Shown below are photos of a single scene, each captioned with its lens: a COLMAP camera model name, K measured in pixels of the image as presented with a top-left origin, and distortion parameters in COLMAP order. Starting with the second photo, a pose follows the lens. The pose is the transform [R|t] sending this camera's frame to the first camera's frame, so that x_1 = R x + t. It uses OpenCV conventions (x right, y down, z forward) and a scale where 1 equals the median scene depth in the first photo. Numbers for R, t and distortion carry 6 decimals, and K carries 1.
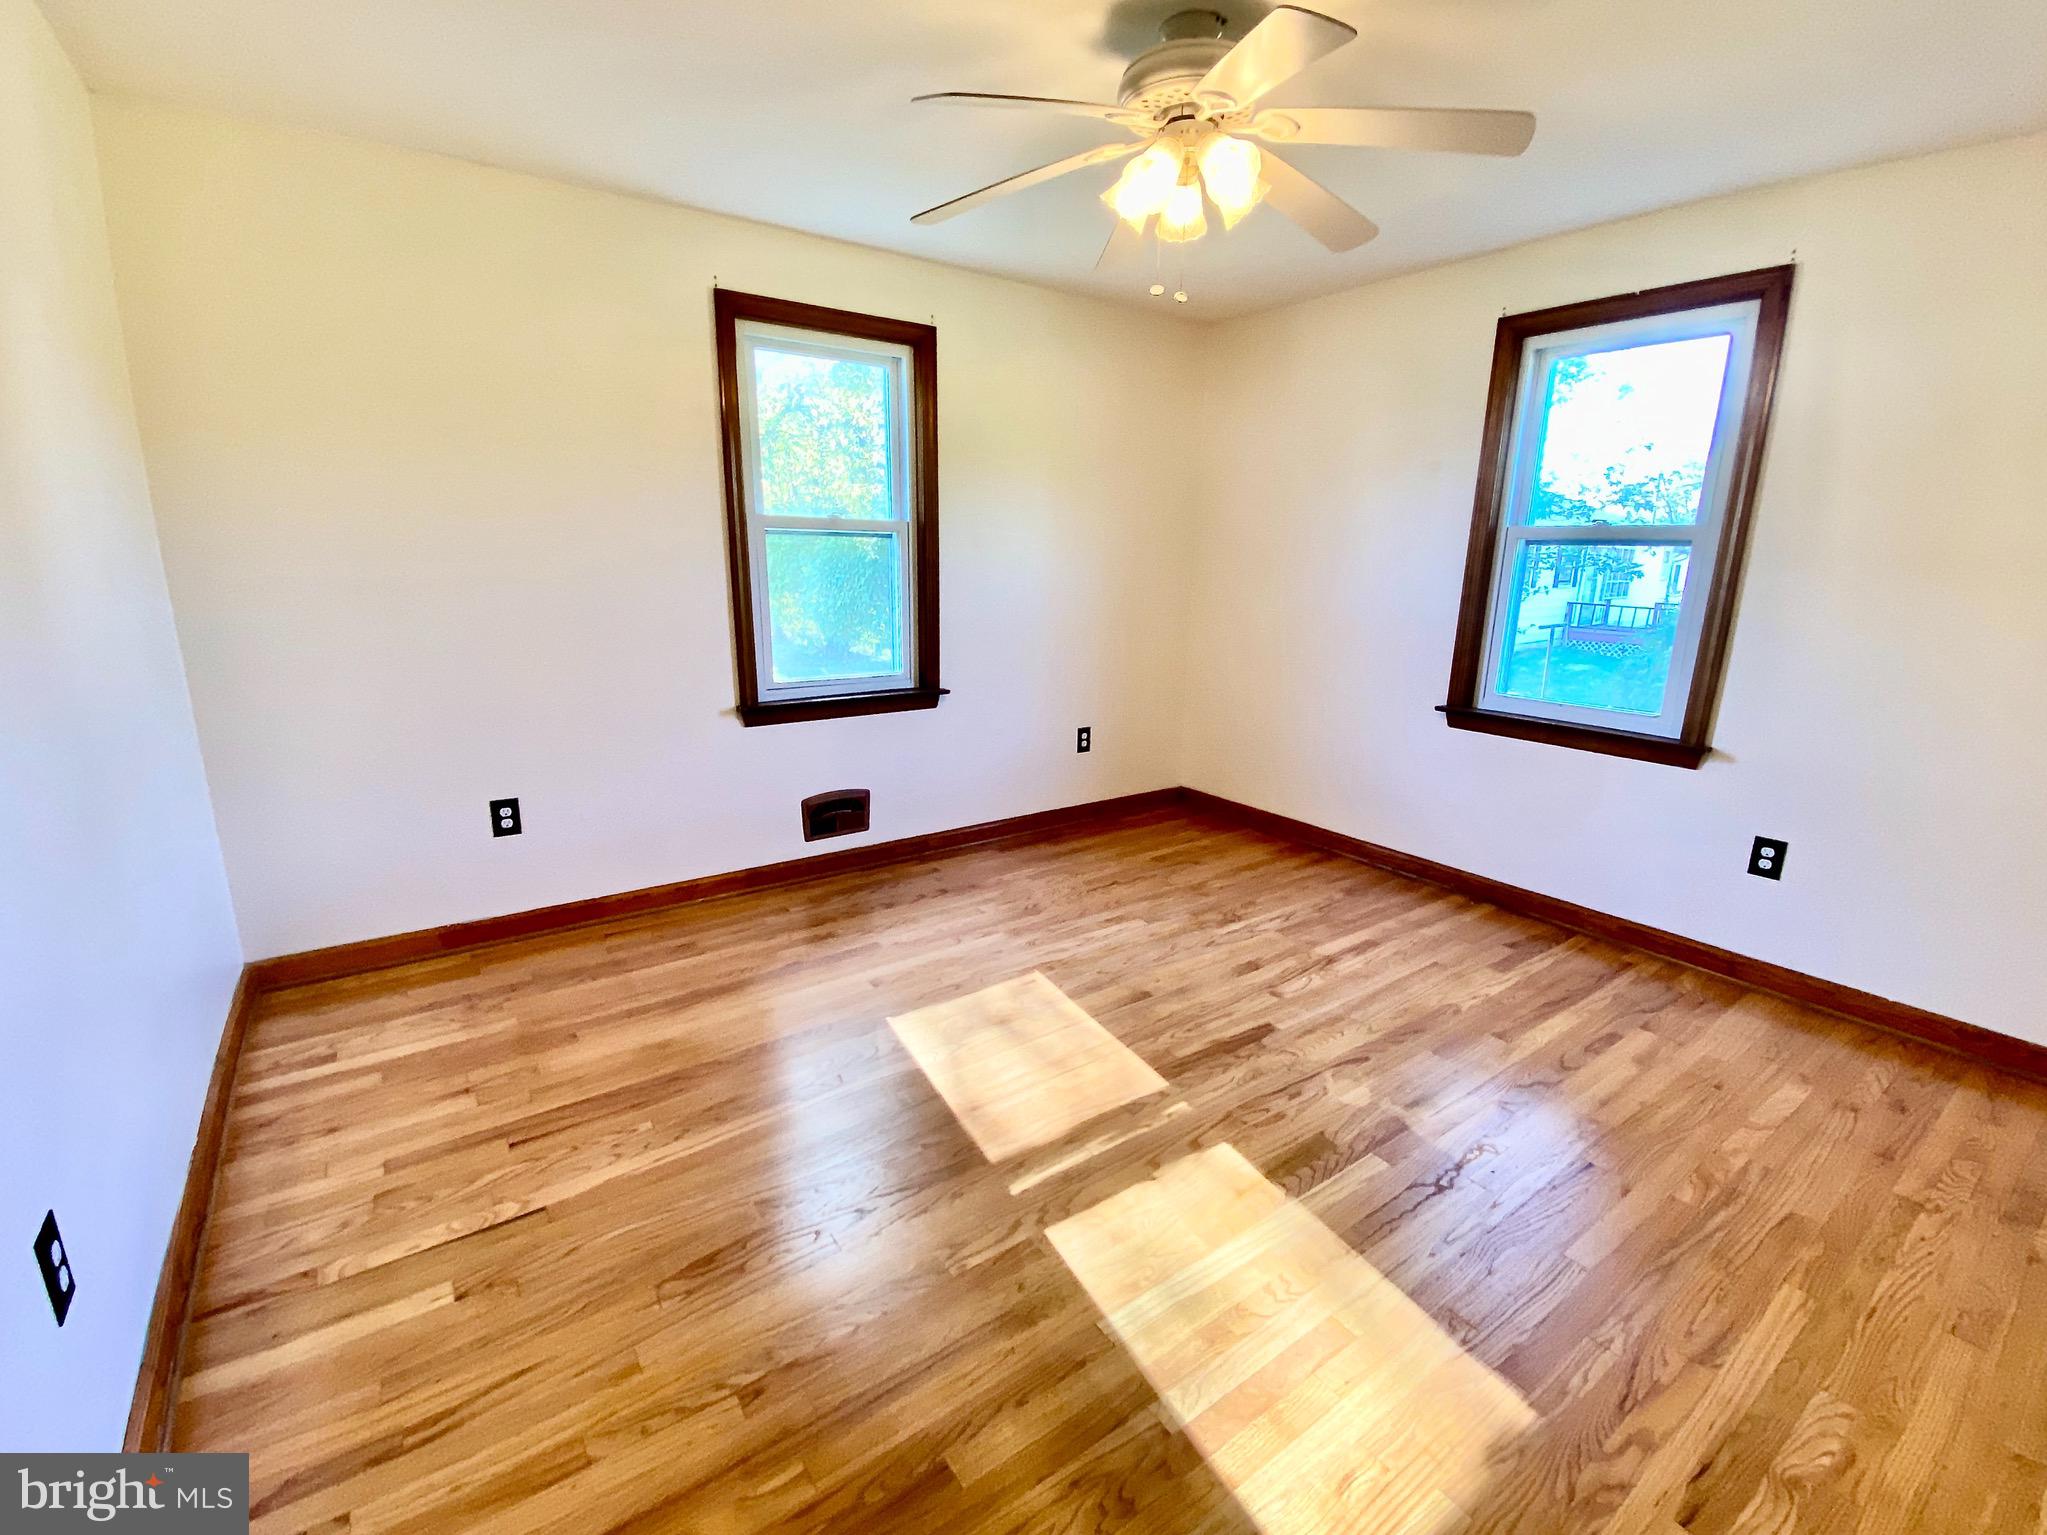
lens RADIAL K [[868.7, 0, 1015.2], [0, 868.7, 766.7], [0, 0, 1]] dist [0.029746, -0.021250]
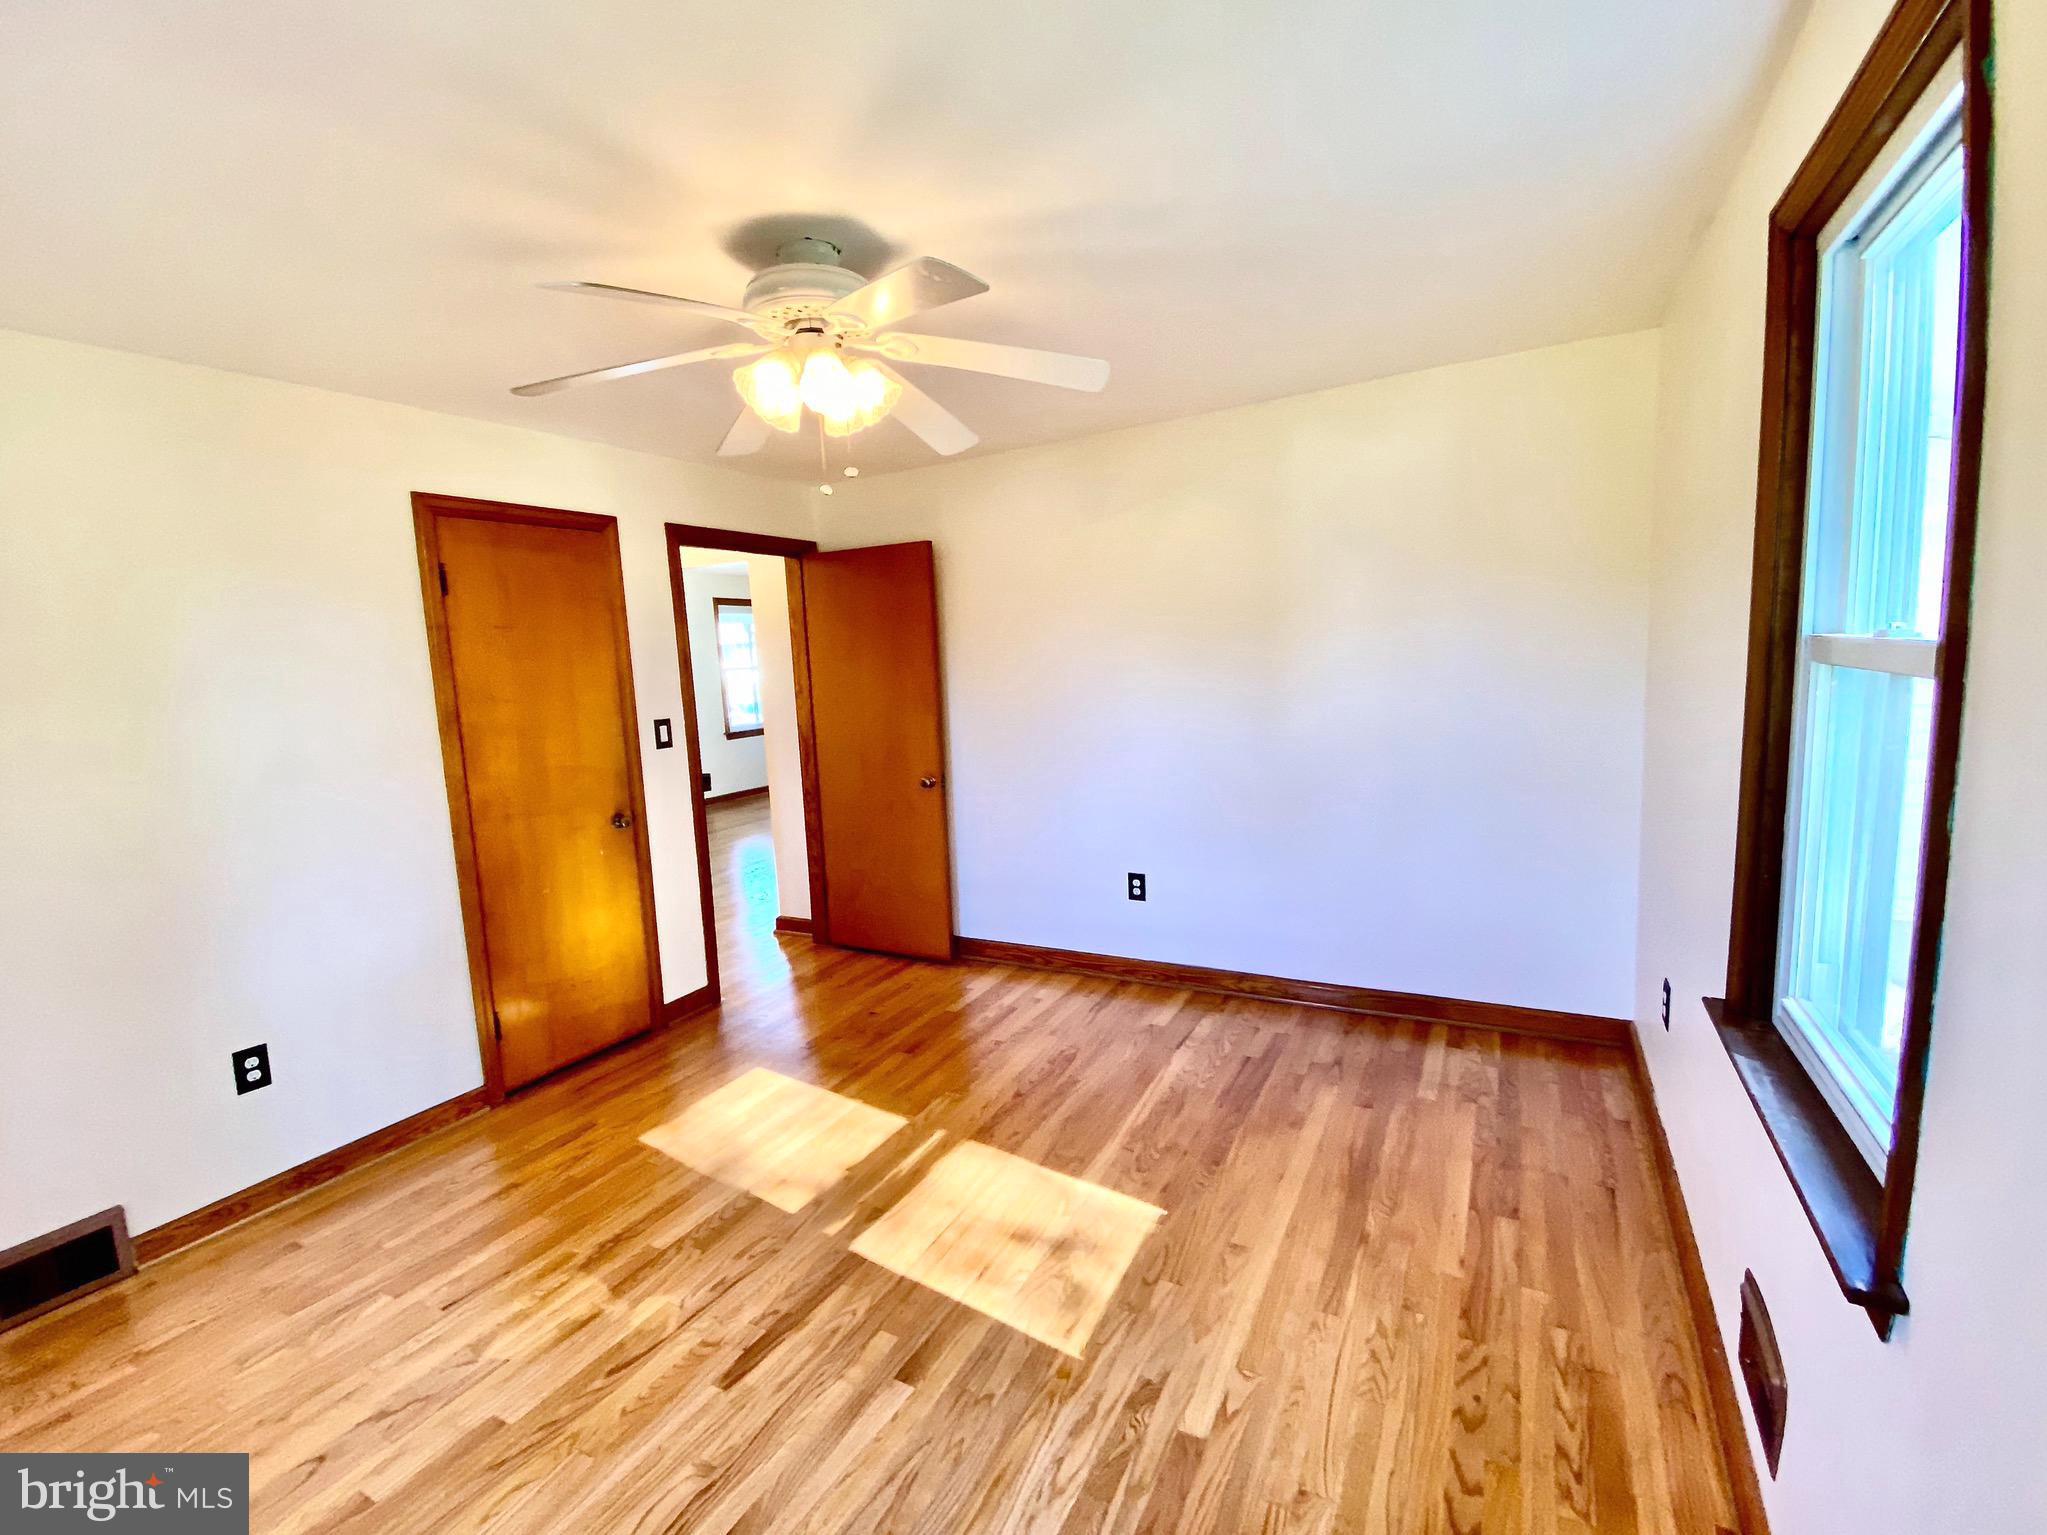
lens RADIAL K [[887.8, 0, 1029.1], [0, 887.8, 769.3], [0, 0, 1]] dist [0.024504, -0.023253]
pose [[-0.890370, 0.091149, -0.446019, 0.400366], [-0.073623, 0.938022, 0.338666, -0.508491], [0.449244, 0.334375, -0.828476, 1.767638]]
